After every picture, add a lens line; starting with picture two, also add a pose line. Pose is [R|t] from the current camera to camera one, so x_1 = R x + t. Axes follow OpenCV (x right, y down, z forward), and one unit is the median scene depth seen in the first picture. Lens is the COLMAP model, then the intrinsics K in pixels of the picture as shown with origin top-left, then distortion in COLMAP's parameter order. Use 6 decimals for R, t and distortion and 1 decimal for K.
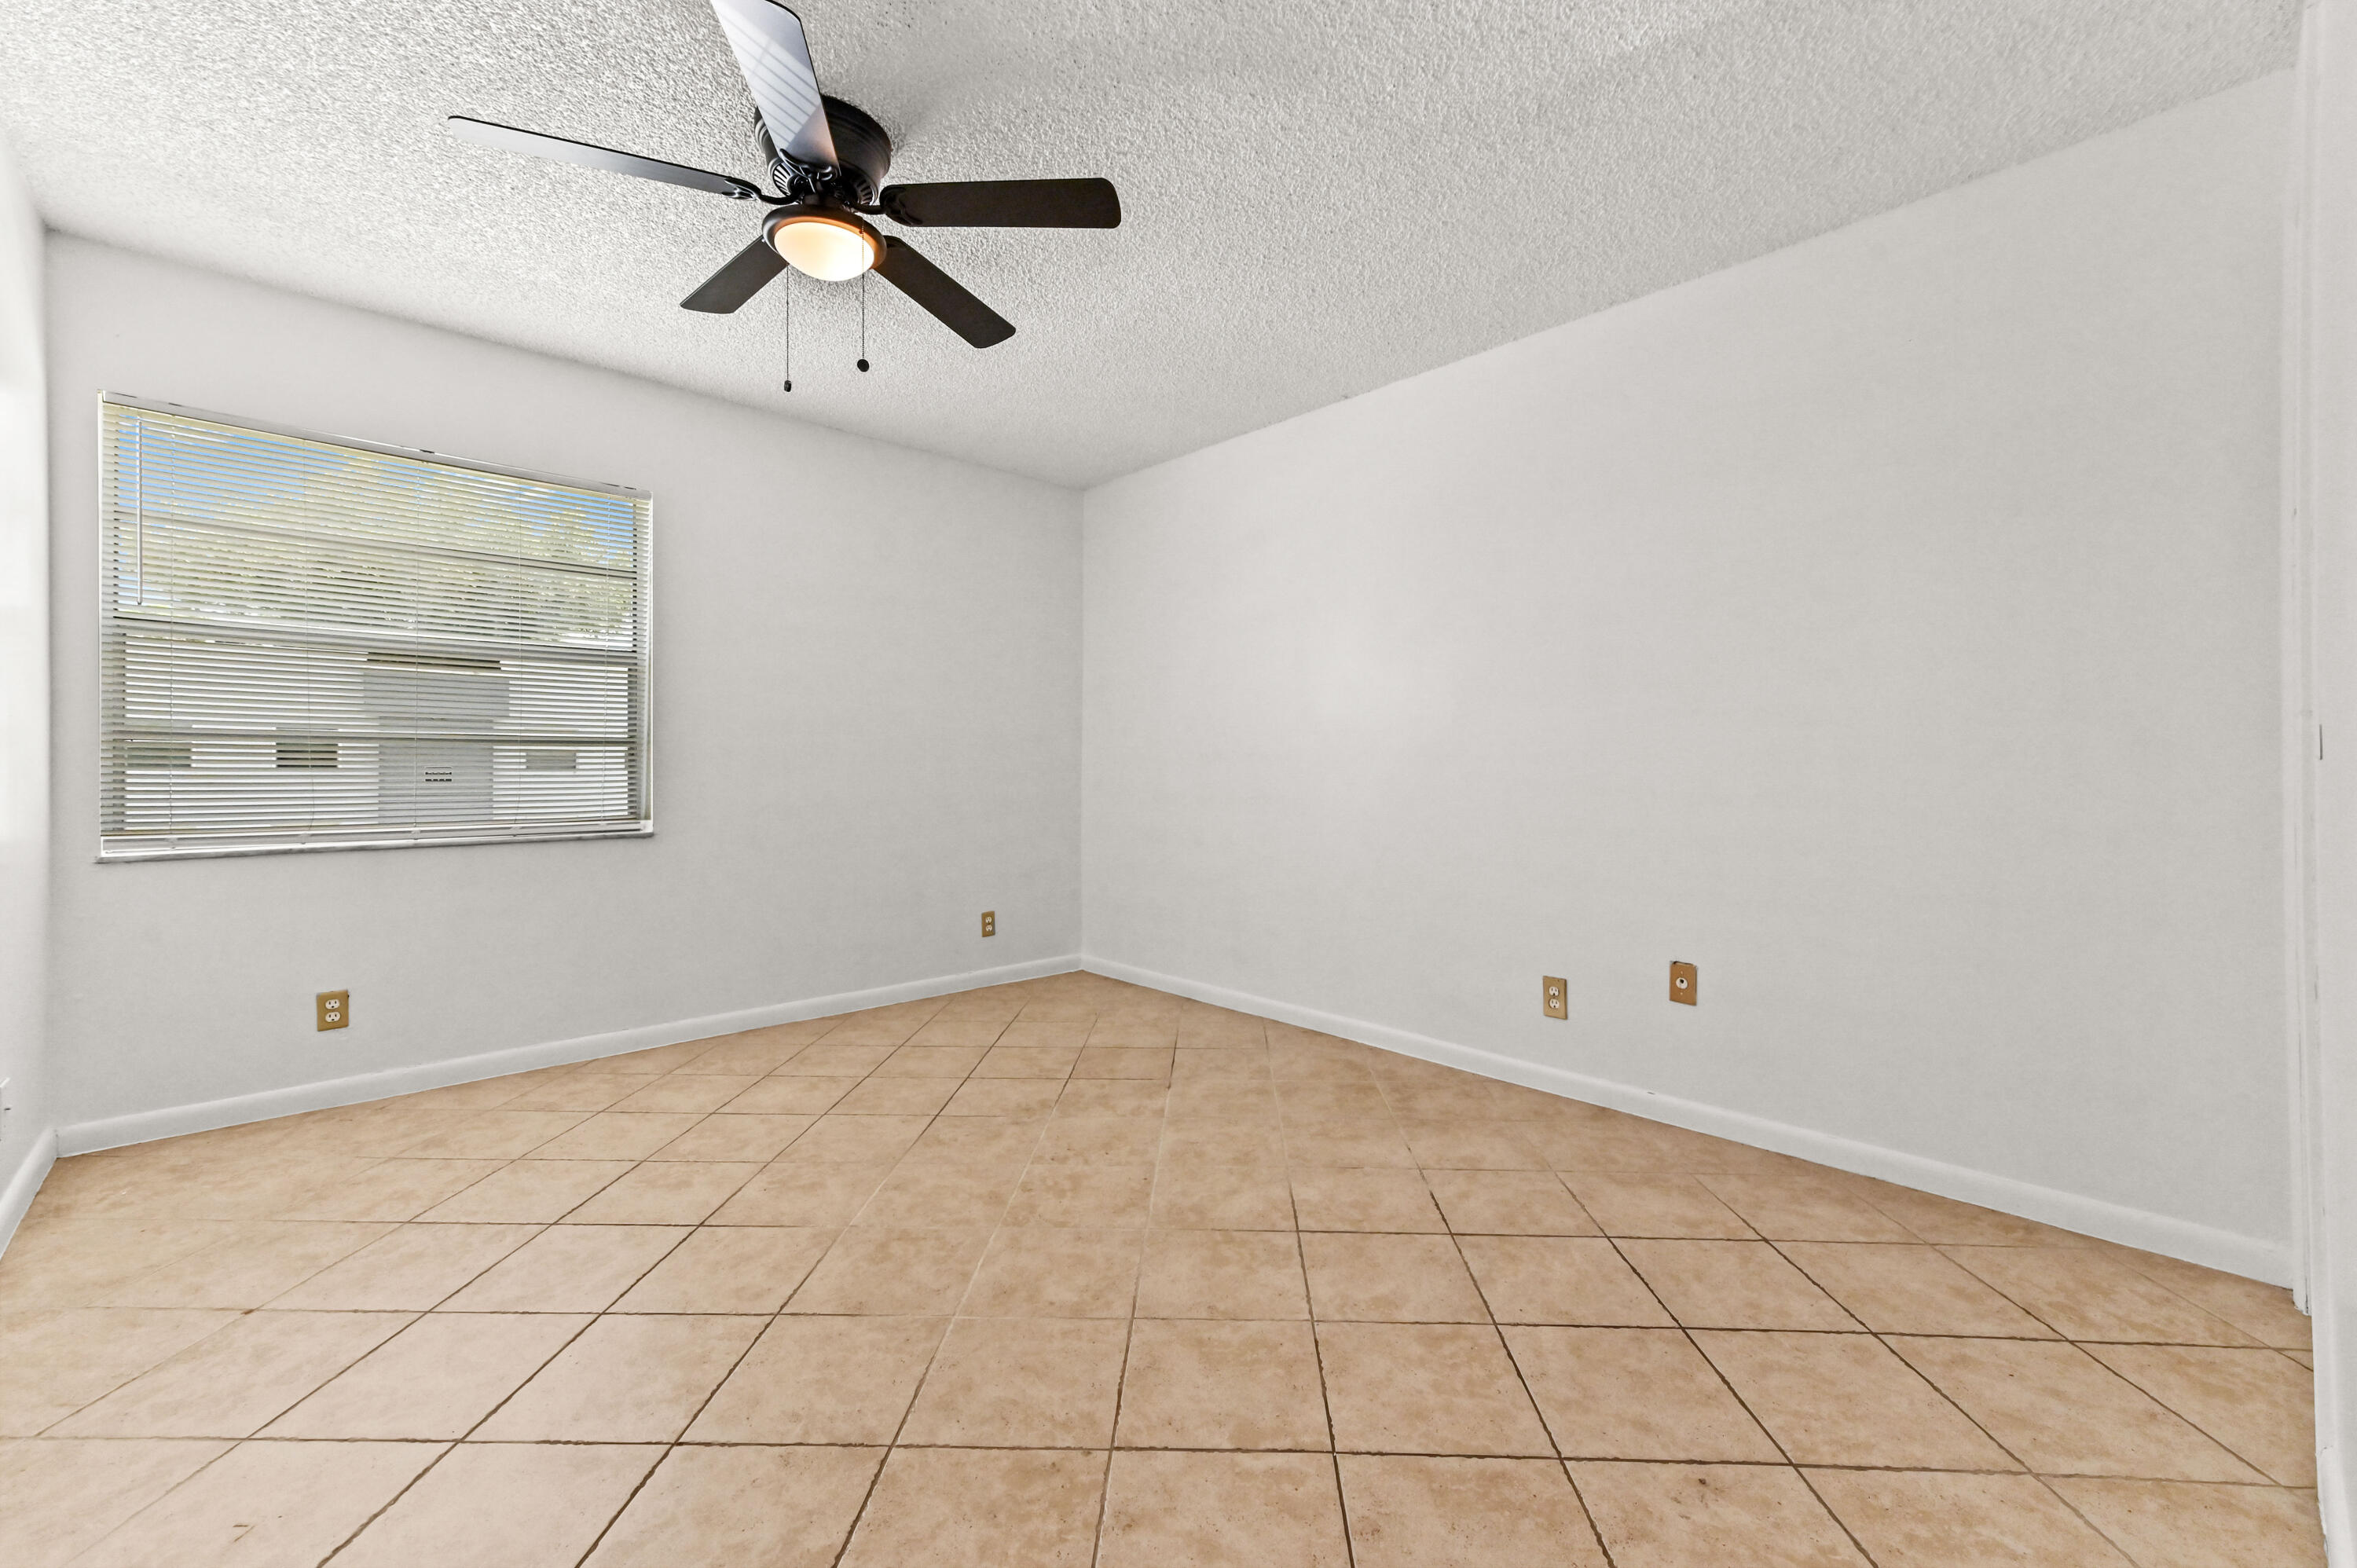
lens RADIAL K [[953.5, 0, 1171.7], [0, 953.5, 781.1], [0, 0, 1]] dist [0.013027, -0.000491]
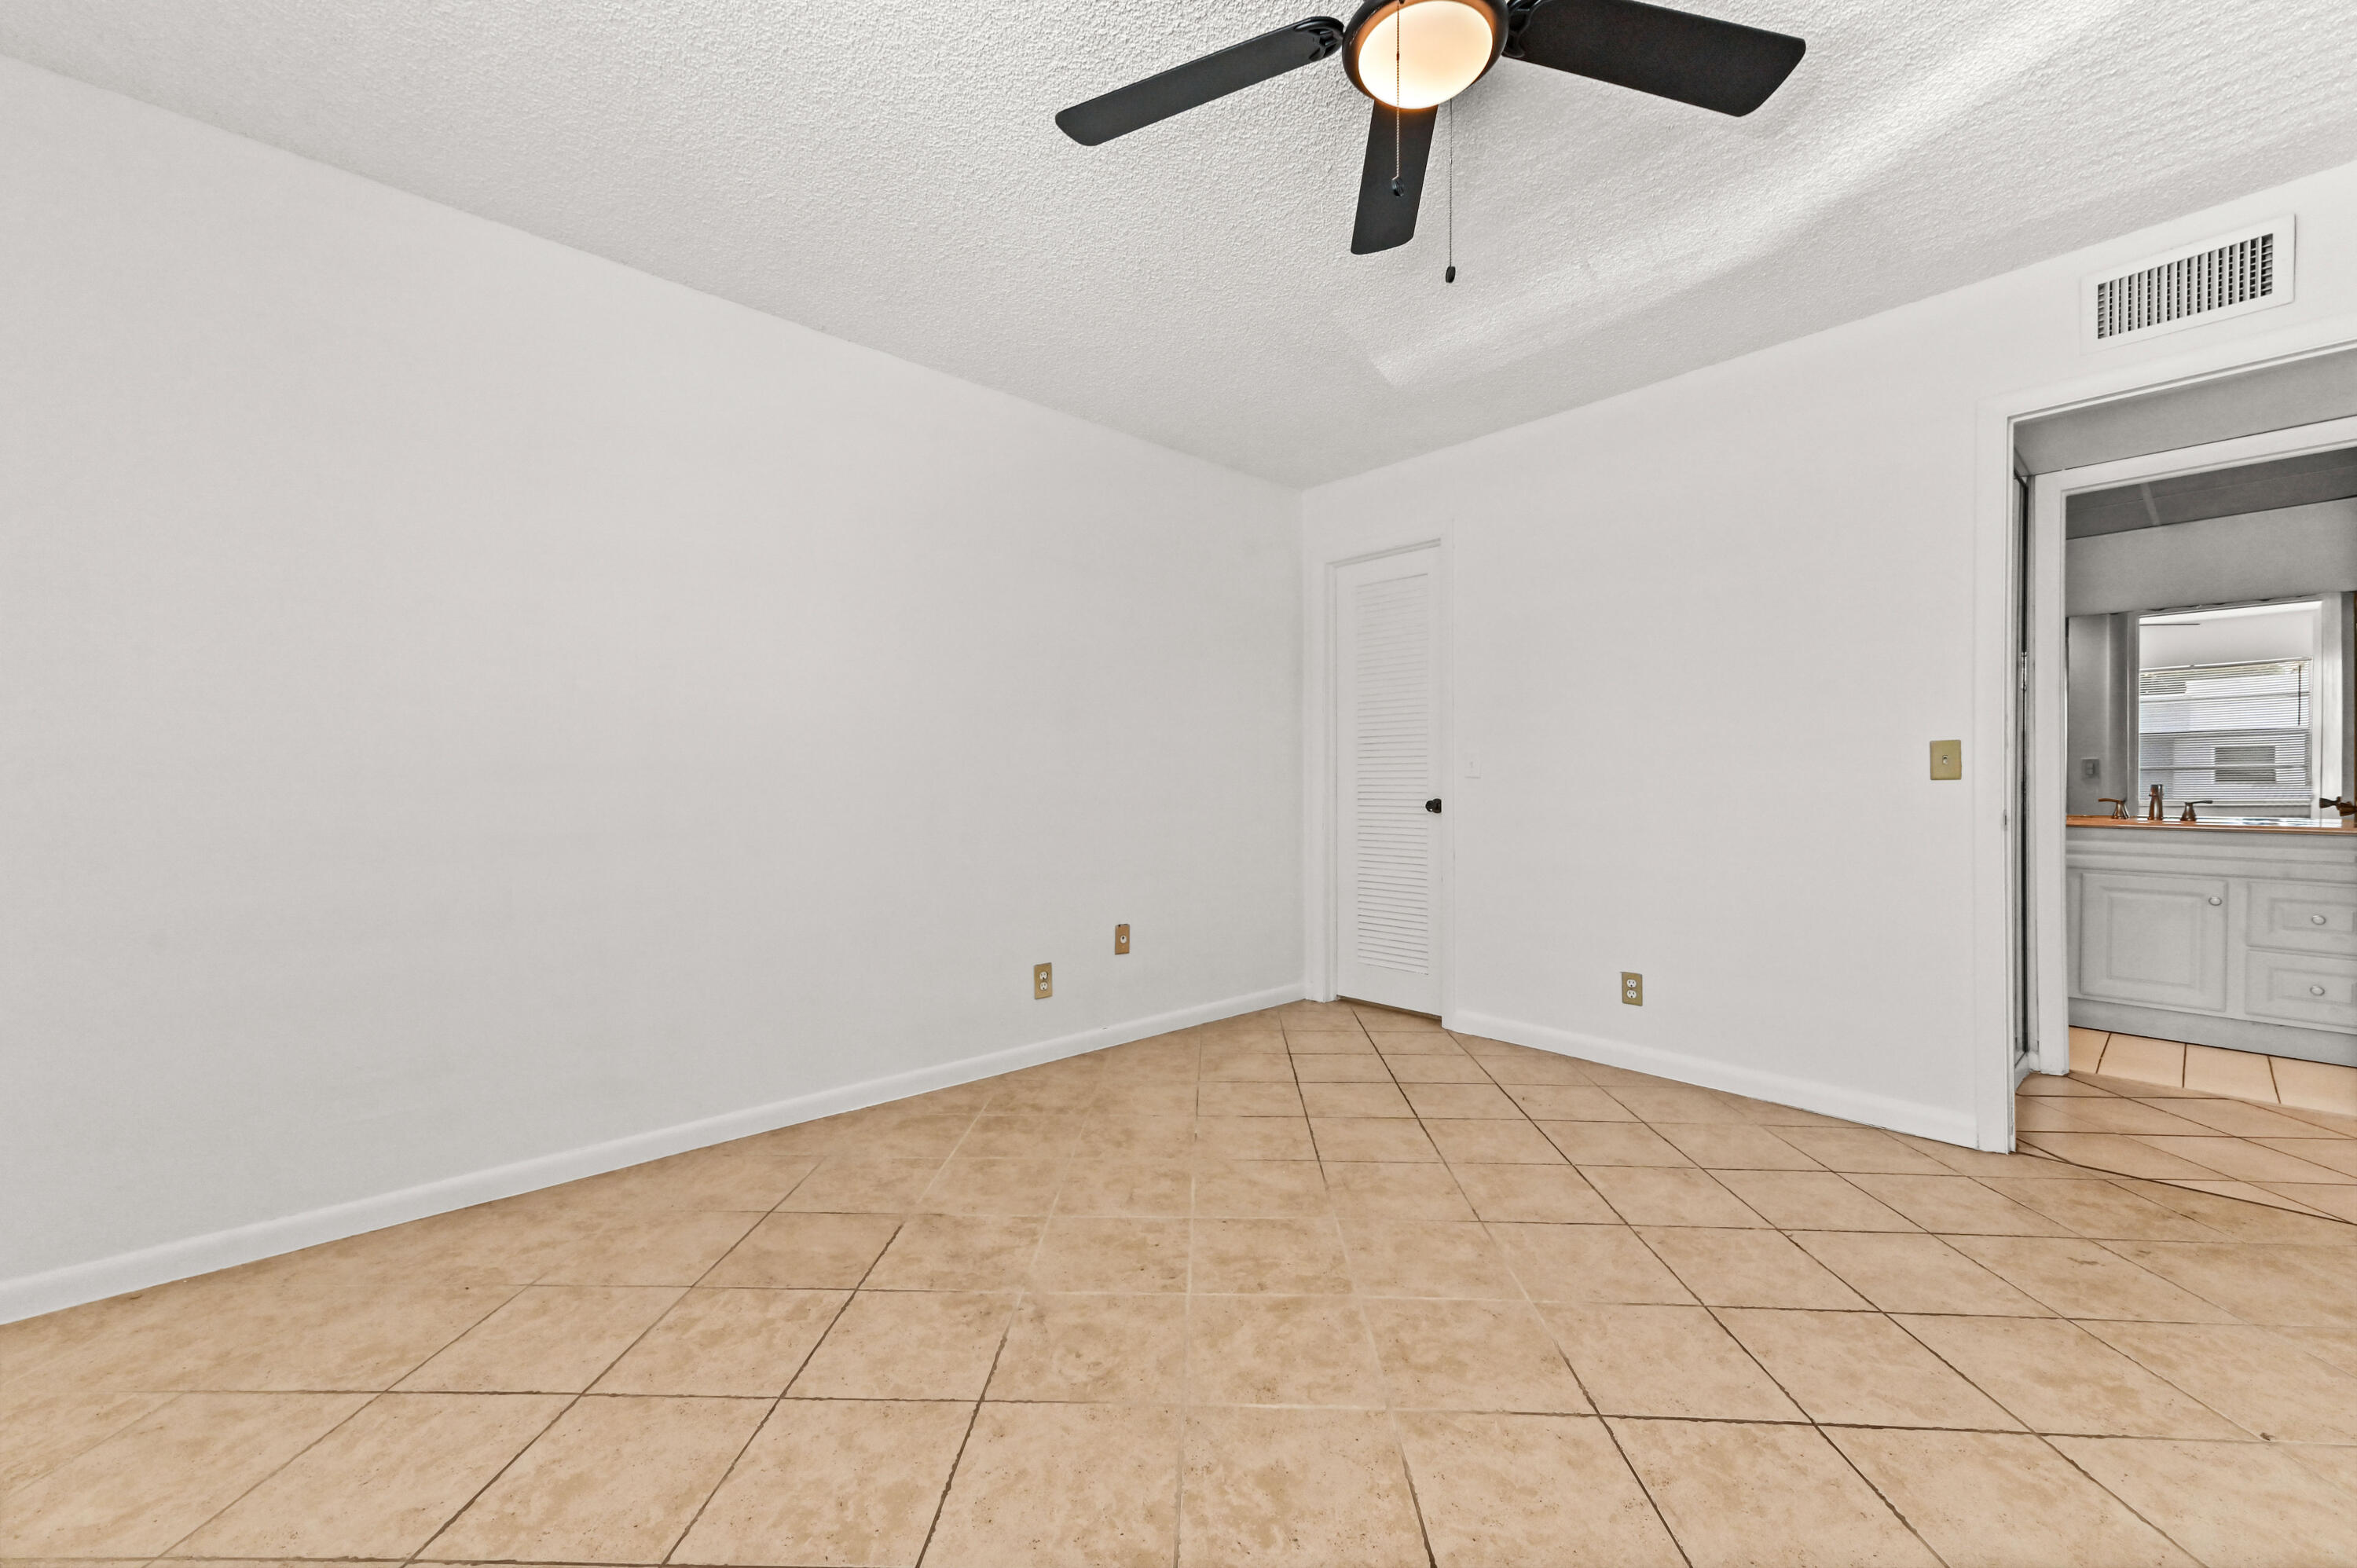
lens RADIAL K [[953.5, 0, 1171.7], [0, 953.5, 781.1], [0, 0, 1]] dist [0.013027, -0.000491]
pose [[-0.004381, 0.003581, 0.999984, -0.994806], [0.024378, 0.999697, -0.003473, -0.016038], [-0.999693, 0.024363, -0.004467, 1.072117]]
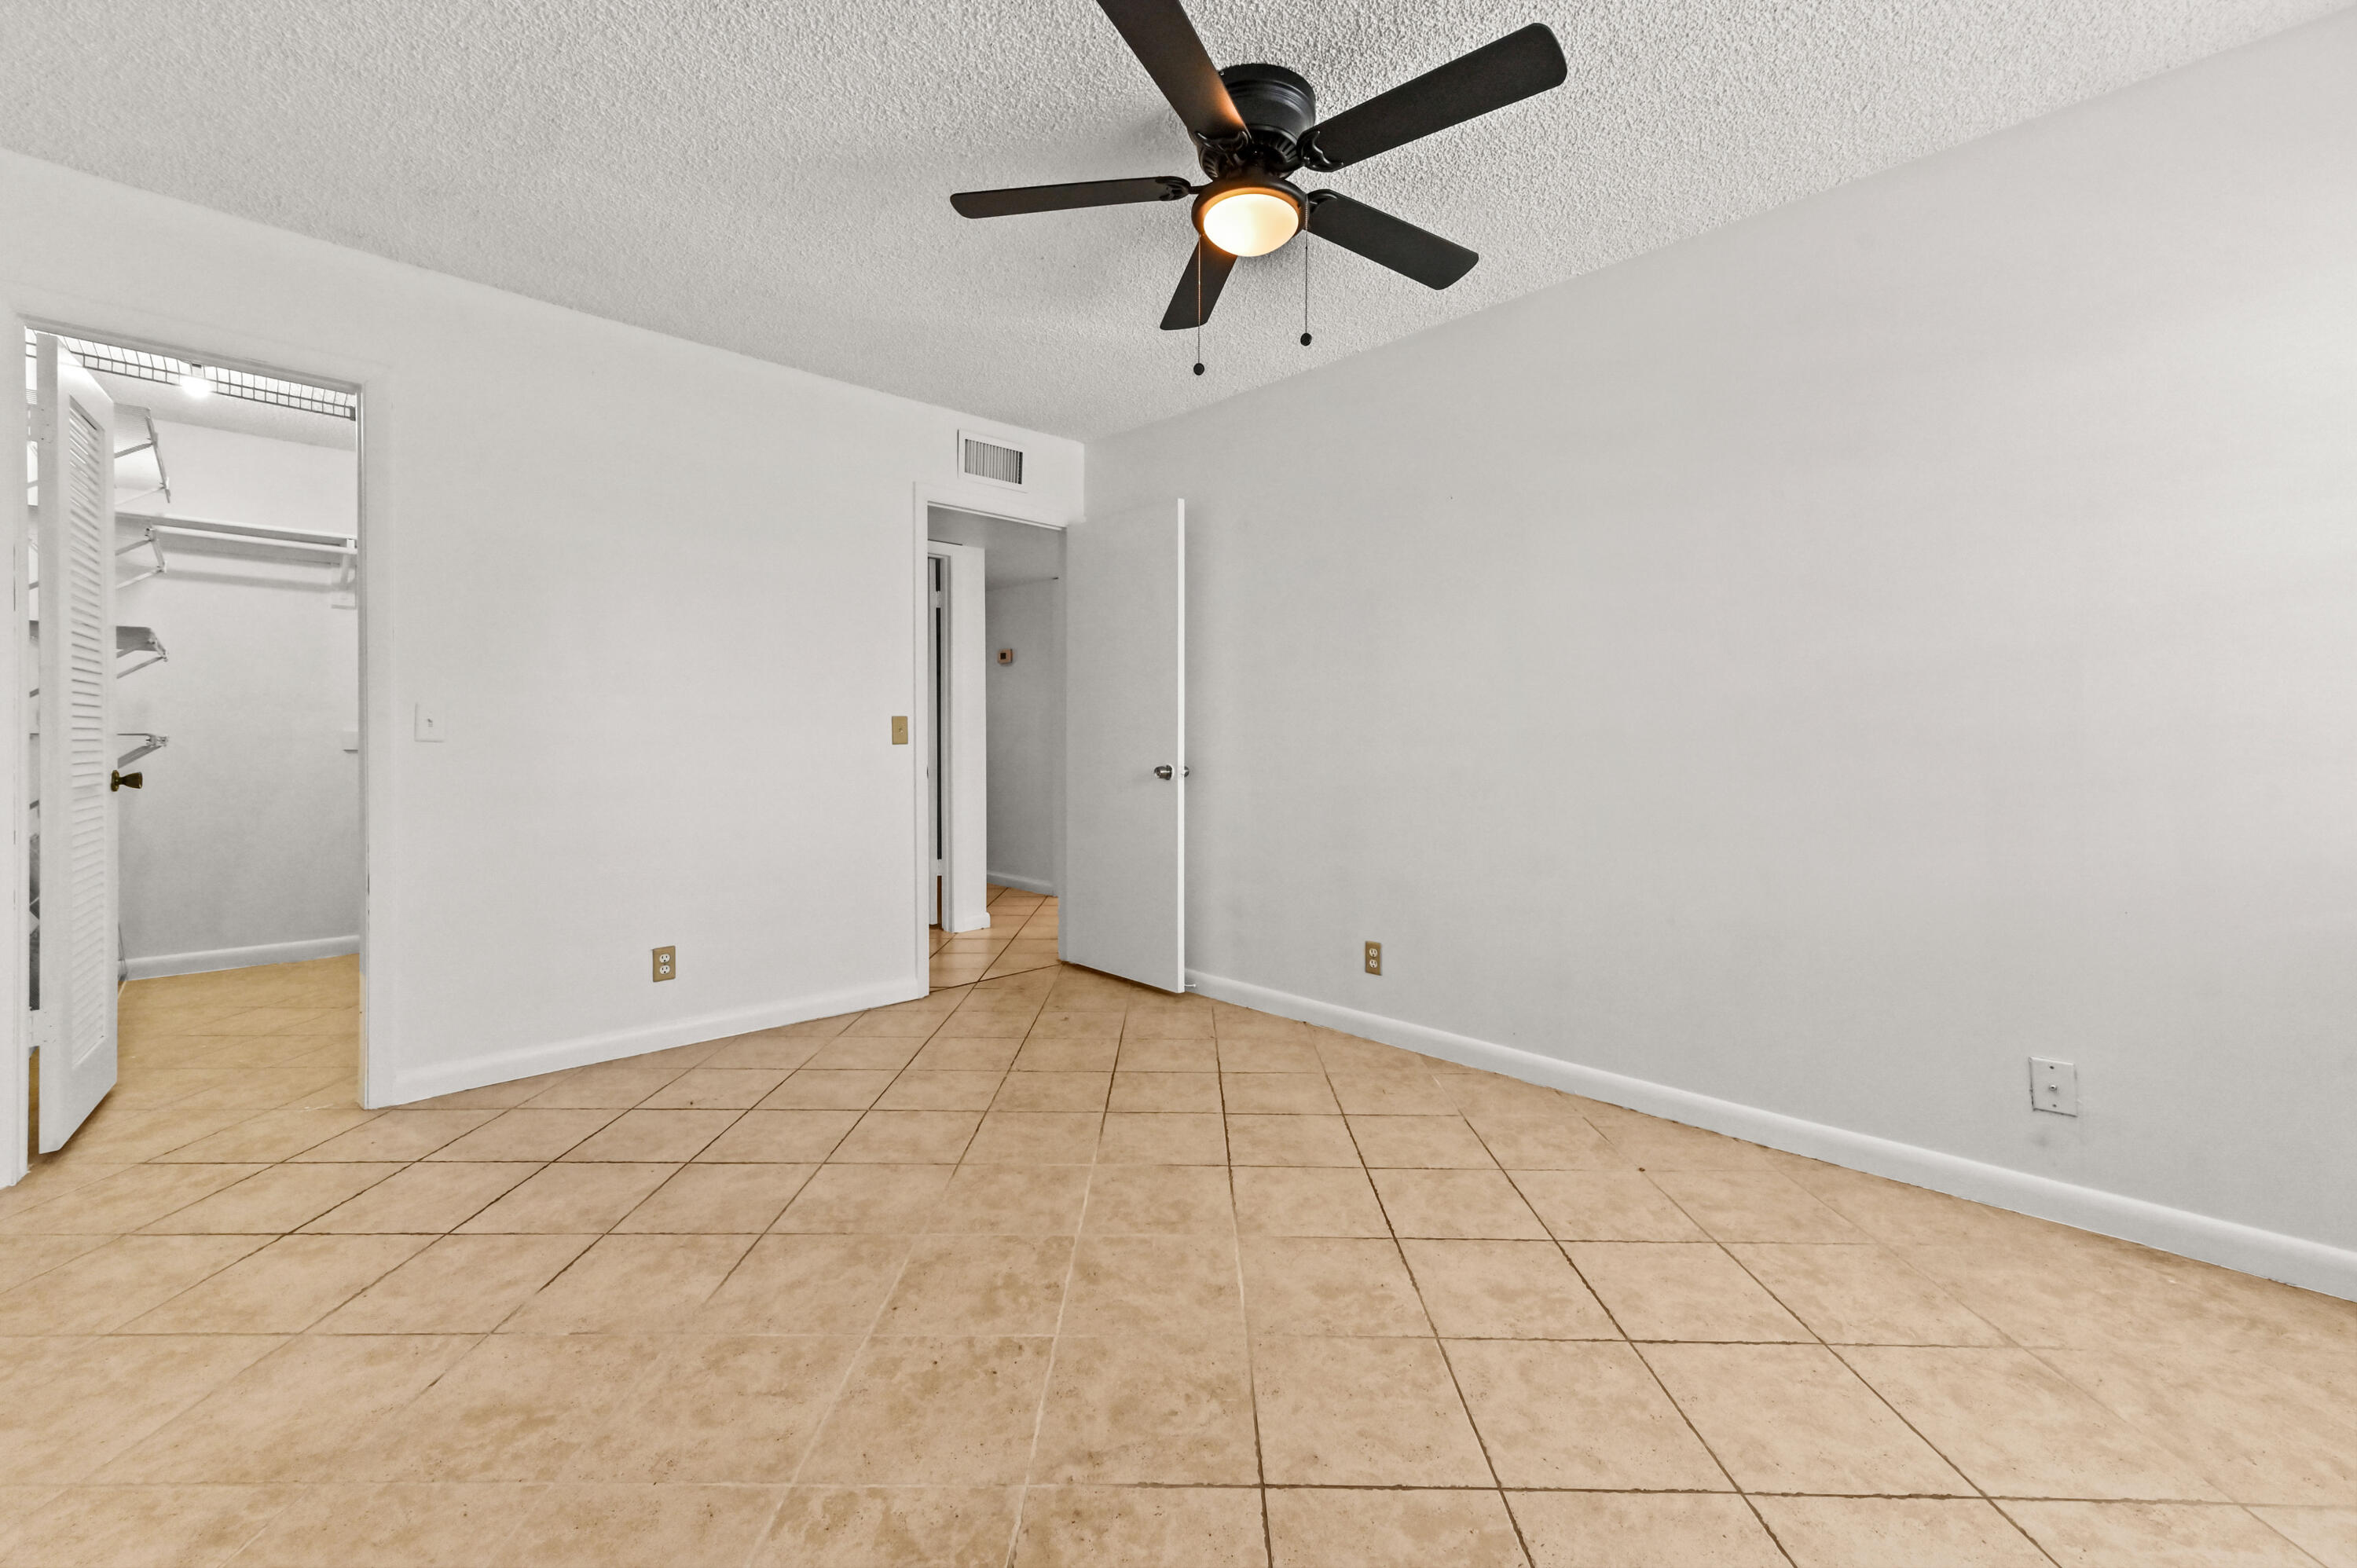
lens RADIAL K [[967.3, 0, 1186.8], [0, 967.3, 723.4], [0, 0, 1]] dist [0.009219, 0.000007]
pose [[-0.998694, -0.001300, -0.051084, -0.221433], [-0.001743, 0.999961, 0.008615, -0.049347], [0.051071, 0.008692, -0.998657, 1.810807]]
